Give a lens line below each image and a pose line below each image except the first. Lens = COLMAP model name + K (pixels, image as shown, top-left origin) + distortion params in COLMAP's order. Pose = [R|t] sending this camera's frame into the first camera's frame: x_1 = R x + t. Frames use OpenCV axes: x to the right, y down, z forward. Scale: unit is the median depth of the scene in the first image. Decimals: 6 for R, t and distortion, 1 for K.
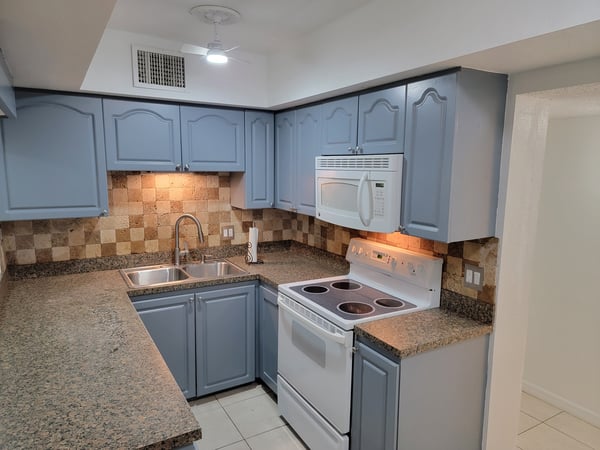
lens RADIAL K [[414.6, 0, 301.5], [0, 414.6, 222.3], [0, 0, 1]] dist [0.072386, -0.036130]
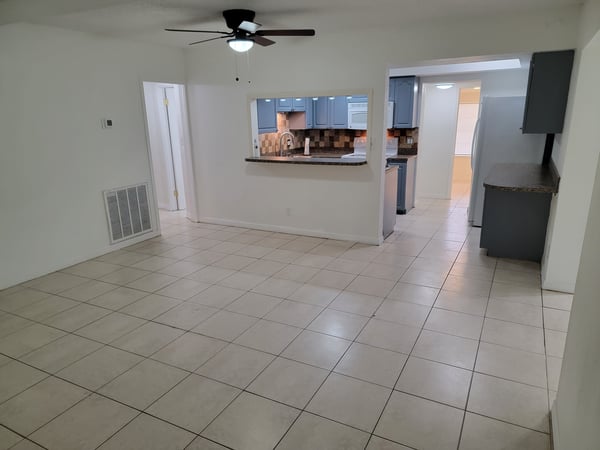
lens RADIAL K [[414.6, 0, 301.3], [0, 414.6, 226.0], [0, 0, 1]] dist [0.072386, -0.036130]
pose [[0.848733, -0.164924, 0.502447, -1.695419], [0.100849, 0.983166, 0.152361, 0.167693], [-0.519117, -0.078642, 0.851078, -1.122807]]
